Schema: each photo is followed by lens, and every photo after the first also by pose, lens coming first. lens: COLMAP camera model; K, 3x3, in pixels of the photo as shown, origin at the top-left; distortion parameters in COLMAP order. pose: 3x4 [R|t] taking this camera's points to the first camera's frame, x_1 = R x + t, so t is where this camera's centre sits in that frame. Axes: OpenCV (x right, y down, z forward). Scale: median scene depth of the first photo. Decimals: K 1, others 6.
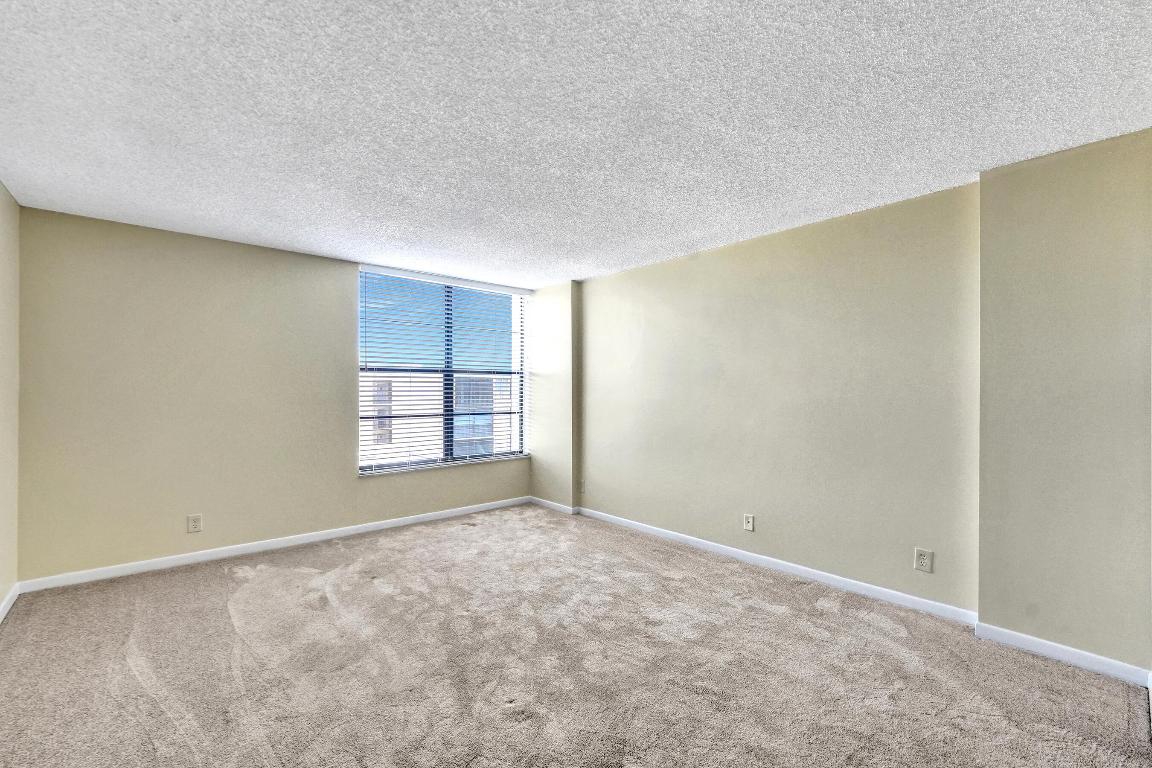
lens RADIAL K [[493.9, 0, 576.0], [0, 493.9, 384.0], [0, 0, 1]] dist [0.006903, 0.000478]
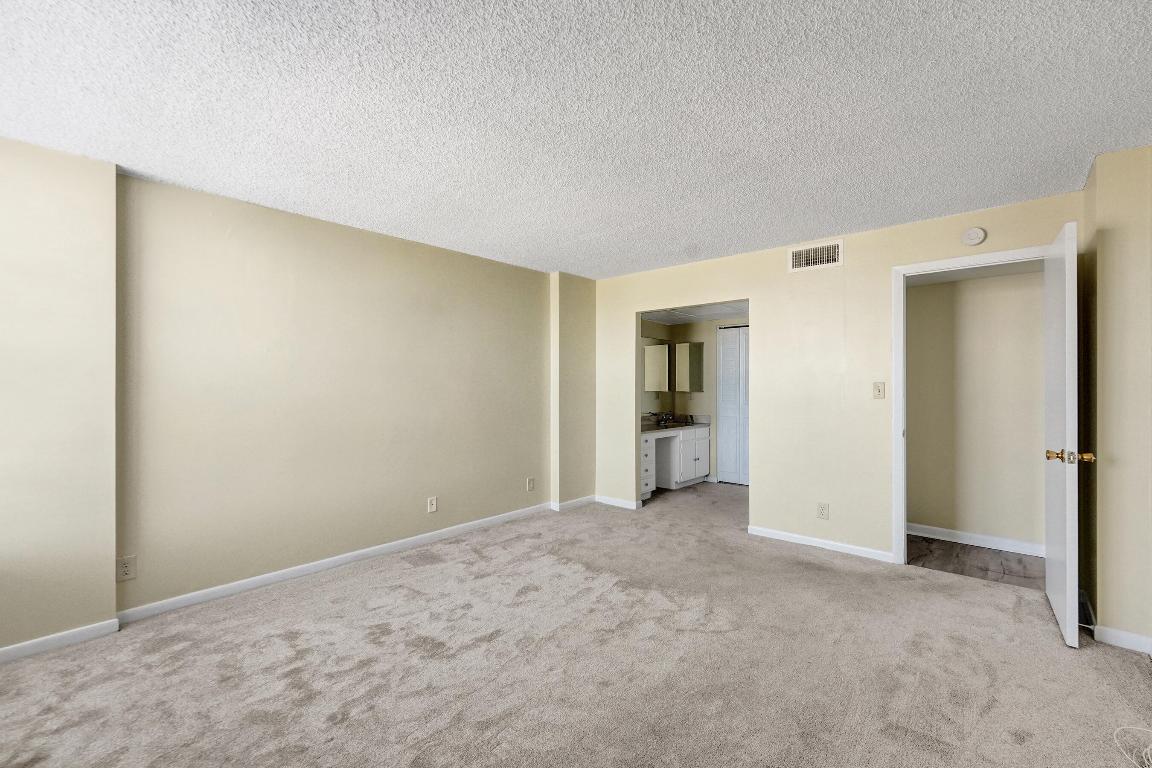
lens RADIAL K [[493.9, 0, 576.0], [0, 493.9, 384.0], [0, 0, 1]] dist [0.006903, 0.000478]
pose [[-0.124658, 0.000261, 0.992200, -0.566052], [-0.013285, 0.999910, -0.001932, 0.008280], [-0.992111, -0.013422, -0.124643, 0.603673]]
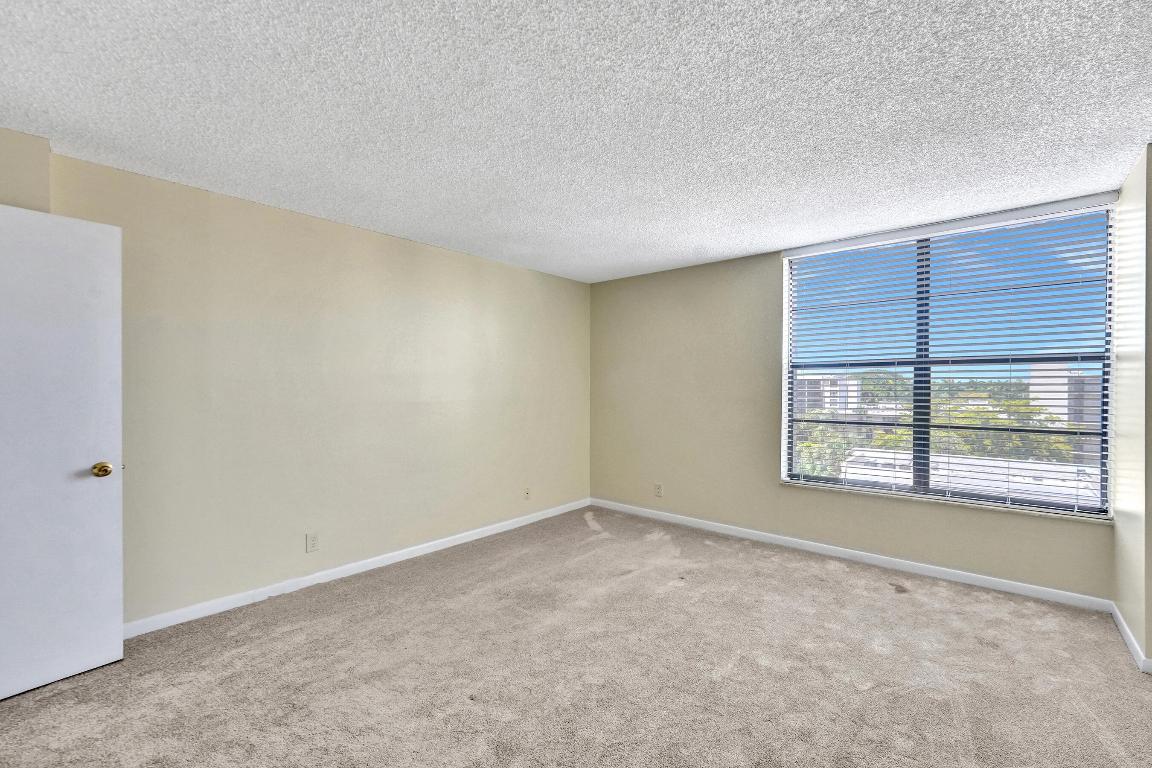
lens RADIAL K [[493.9, 0, 576.0], [0, 493.9, 384.0], [0, 0, 1]] dist [0.006903, 0.000478]
pose [[0.150138, -0.004879, -0.988653, 0.361482], [0.009085, 0.999952, -0.003555, 0.002215], [0.988623, -0.008449, 0.150176, 0.427670]]
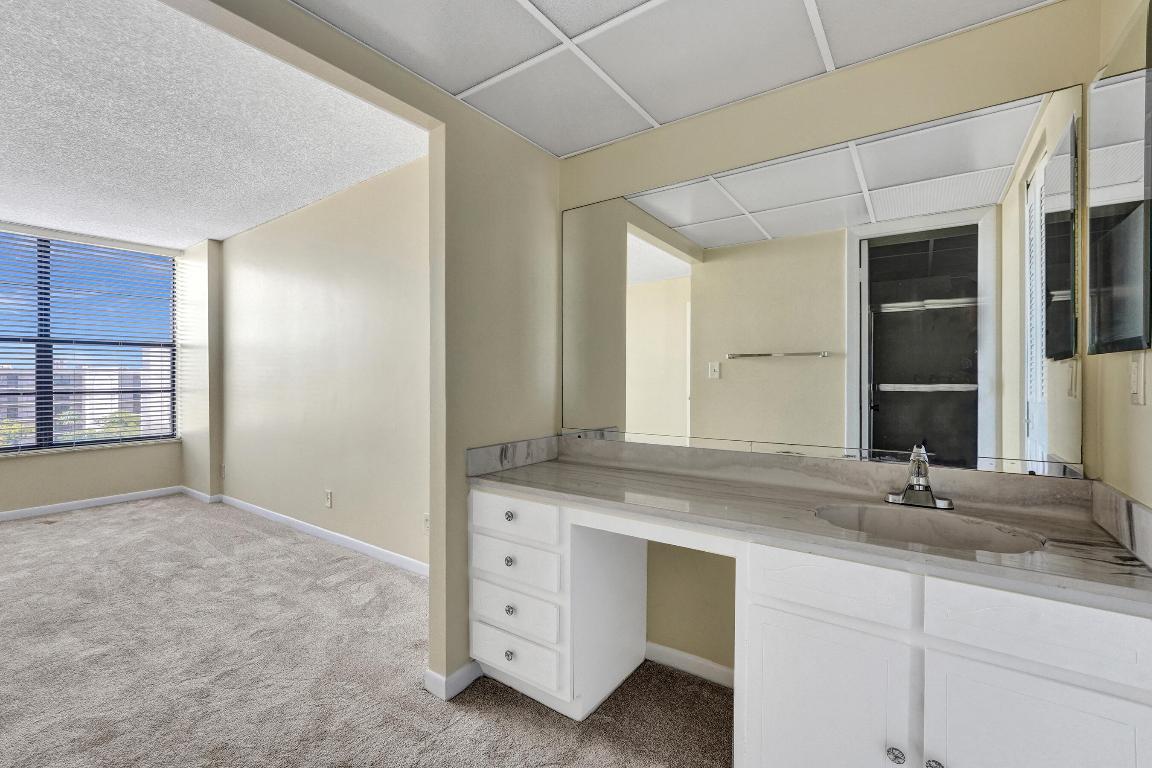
lens RADIAL K [[498.9, 0, 573.7], [0, 498.9, 377.3], [0, 0, 1]] dist [0.000535, 0.000038]
pose [[0.974384, -0.003368, 0.224865, 0.431632], [0.000417, 0.999913, 0.013171, 0.025682], [-0.224890, -0.012740, 0.974301, -0.021275]]
